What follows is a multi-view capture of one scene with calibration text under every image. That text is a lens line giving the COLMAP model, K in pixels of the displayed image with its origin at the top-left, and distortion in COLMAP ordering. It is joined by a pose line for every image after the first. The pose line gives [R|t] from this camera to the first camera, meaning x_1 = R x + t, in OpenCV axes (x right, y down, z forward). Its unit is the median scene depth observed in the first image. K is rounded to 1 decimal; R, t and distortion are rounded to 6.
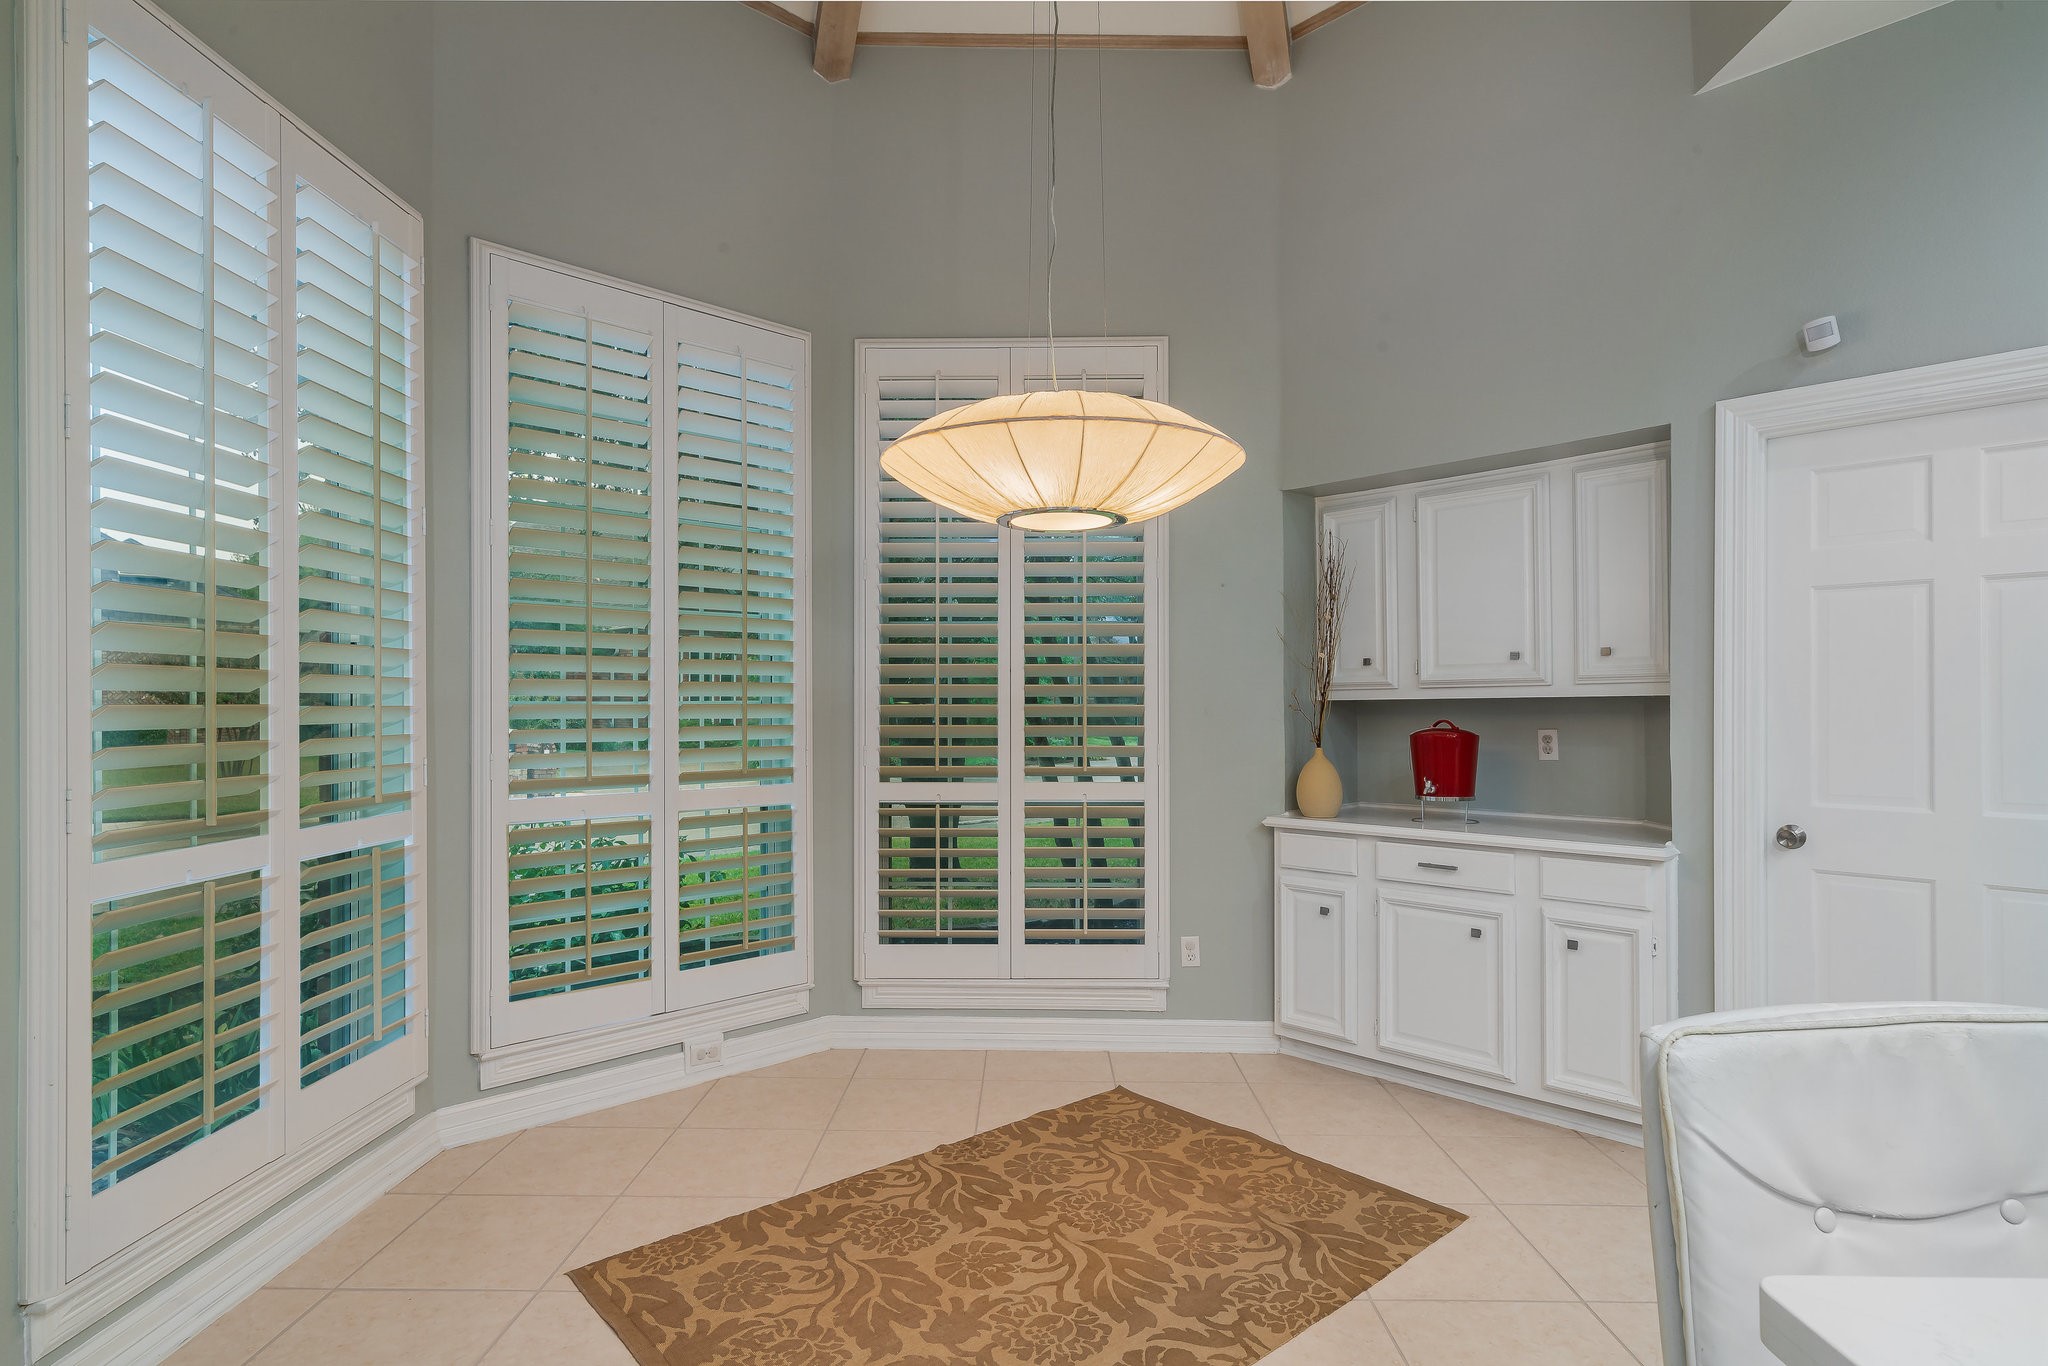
lens RADIAL K [[1083.7, 0, 1007.8], [0, 1083.7, 700.1], [0, 0, 1]] dist [0.006149, -0.000435]
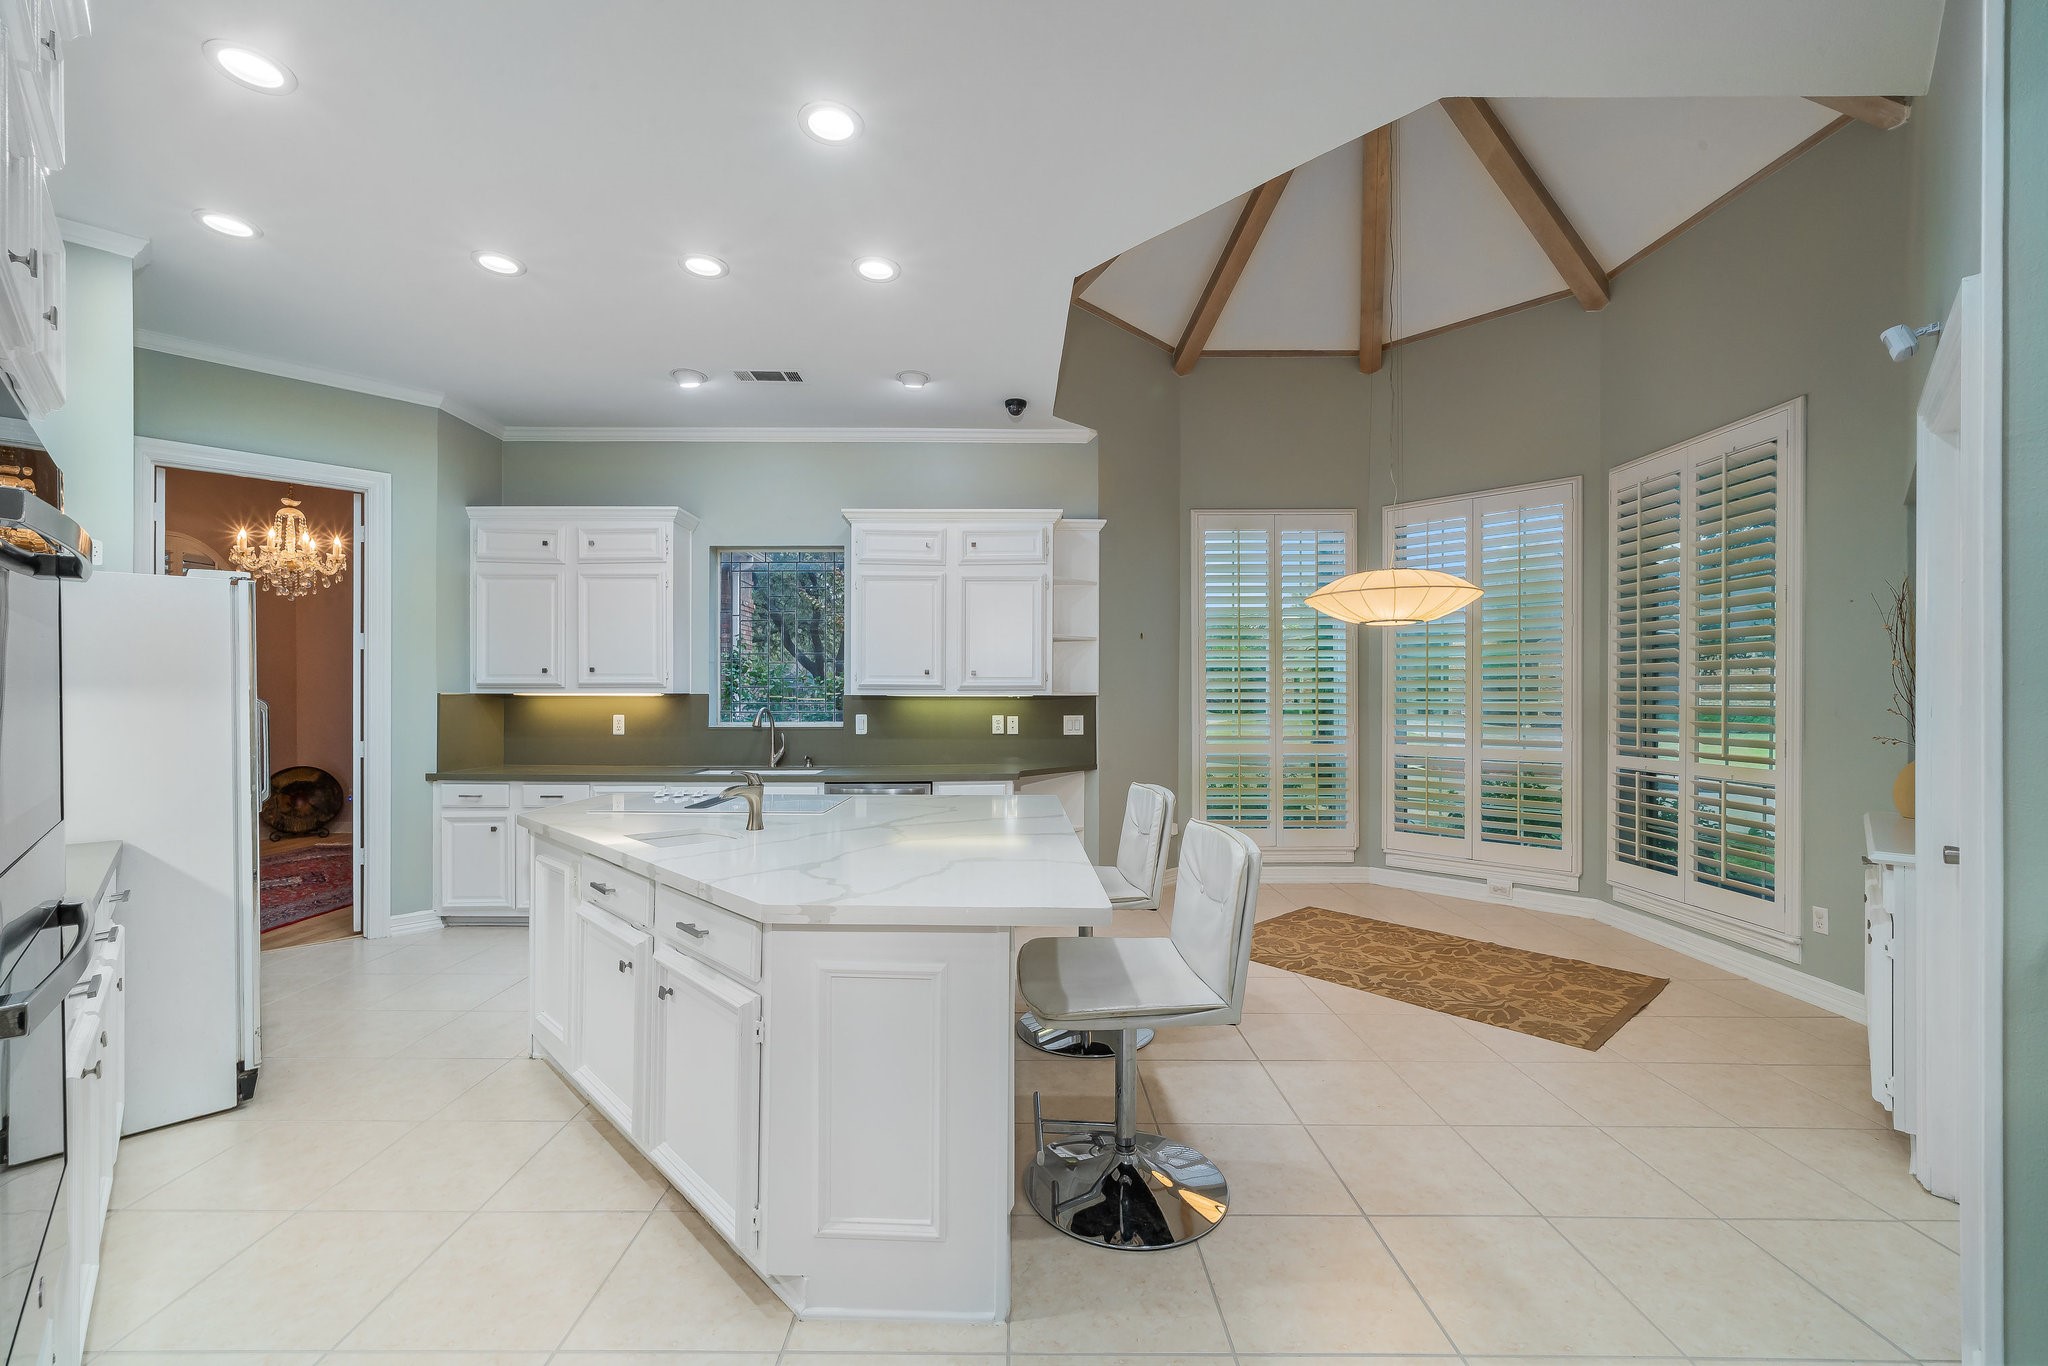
lens RADIAL K [[821.3, 0, 983.3], [0, 821.3, 699.7], [0, 0, 1]] dist [0.003847, -0.000086]
pose [[-0.022431, 0.000399, -0.999748, 1.141190], [0.004965, 0.999988, 0.000288, -0.008338], [0.999736, -0.004957, -0.022433, 0.136909]]
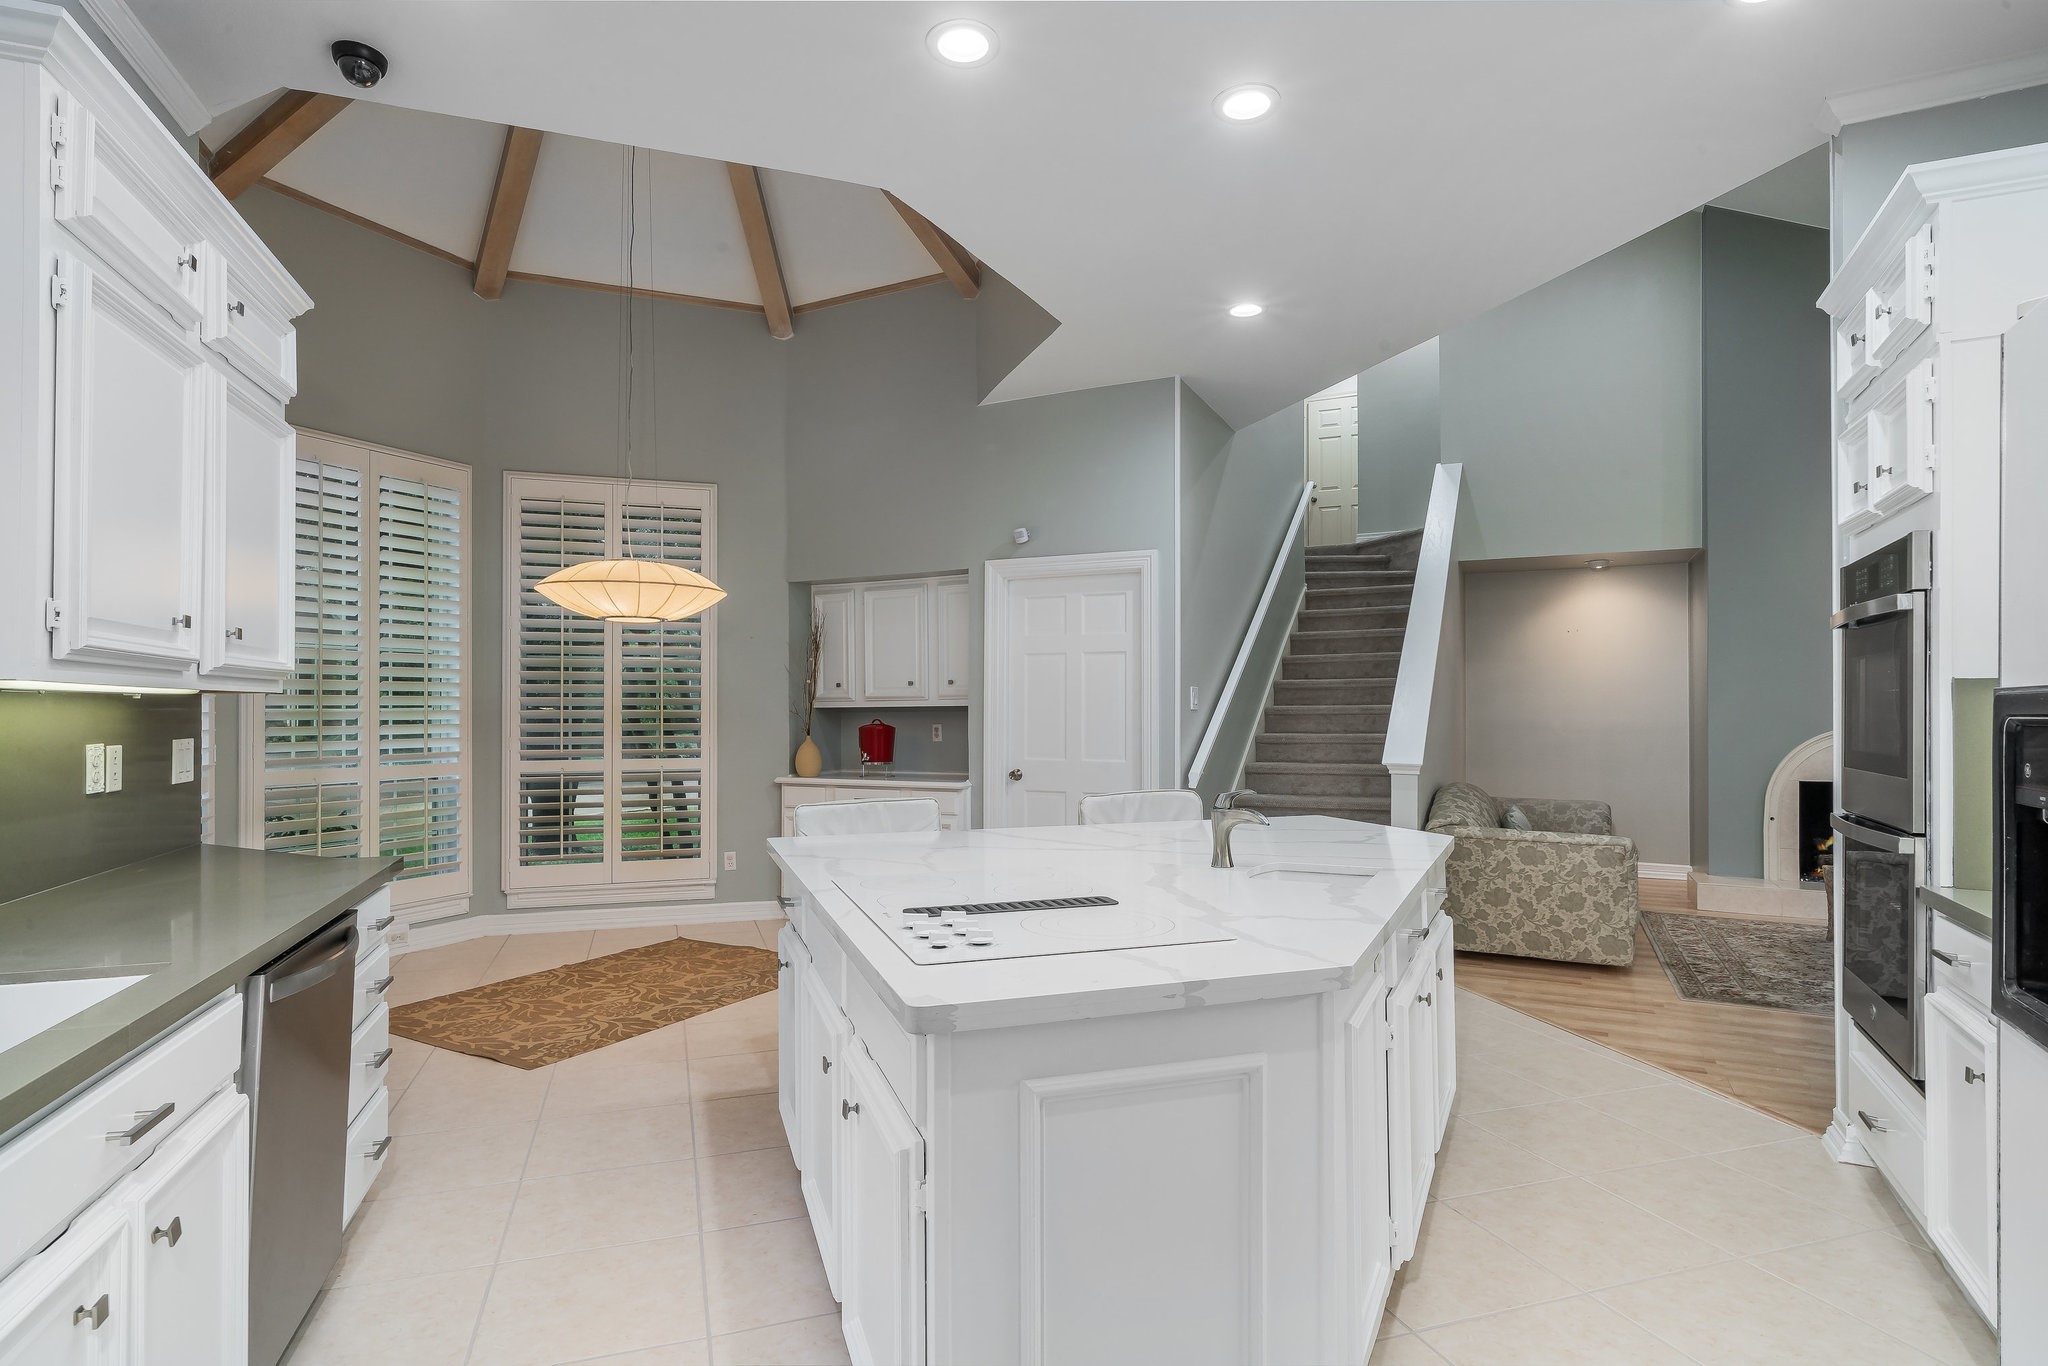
lens RADIAL K [[1083.7, 0, 1036.9], [0, 1083.7, 699.4], [0, 0, 1]] dist [0.006149, -0.000435]
pose [[0.936666, 0.003488, 0.350207, 0.029857], [-0.002456, 0.999991, -0.003391, -0.008298], [-0.350216, 0.002316, 0.936666, -0.744596]]
